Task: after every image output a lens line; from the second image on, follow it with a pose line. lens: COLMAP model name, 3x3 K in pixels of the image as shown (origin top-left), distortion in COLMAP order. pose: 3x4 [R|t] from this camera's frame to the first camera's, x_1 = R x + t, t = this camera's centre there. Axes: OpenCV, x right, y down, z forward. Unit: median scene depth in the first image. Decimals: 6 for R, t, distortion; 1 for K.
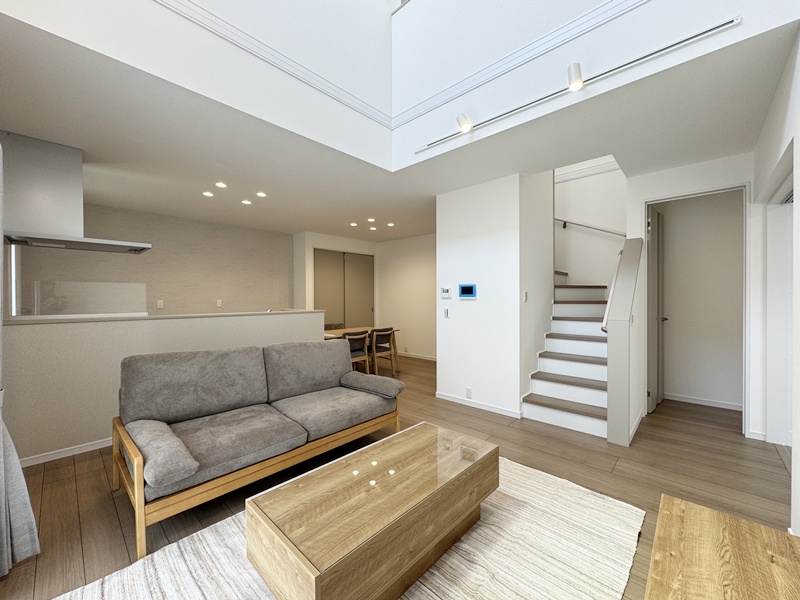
lens RADIAL K [[320.5, 0, 400.0], [0, 320.5, 300.0], [0, 0, 1]] dist [0.000969, 0.000384]
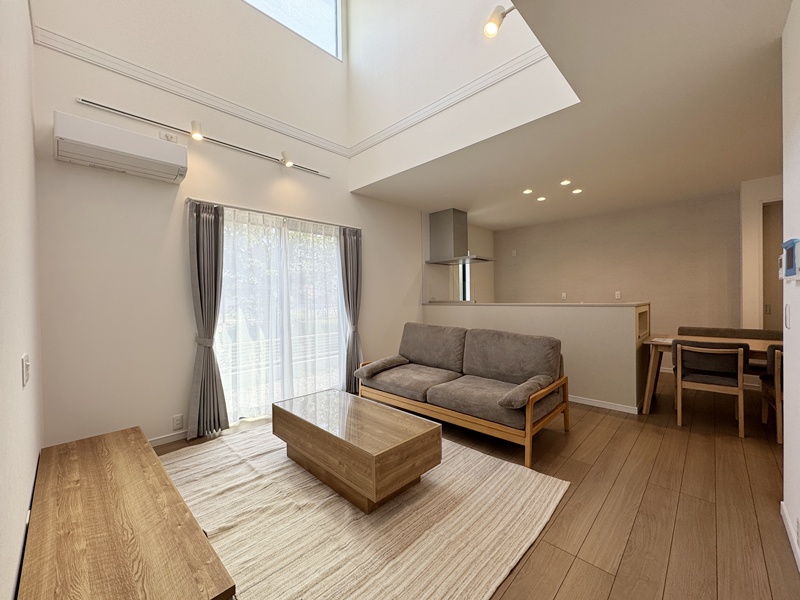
lens RADIAL K [[322.2, 0, 402.8], [0, 322.2, 298.9], [0, 0, 1]] dist [0.001323, 0.000005]
pose [[-0.017225, 0.008678, -0.999814, 1.045390], [0.009979, 0.999914, 0.008507, 0.018951], [0.999802, -0.009831, -0.017310, 0.972552]]
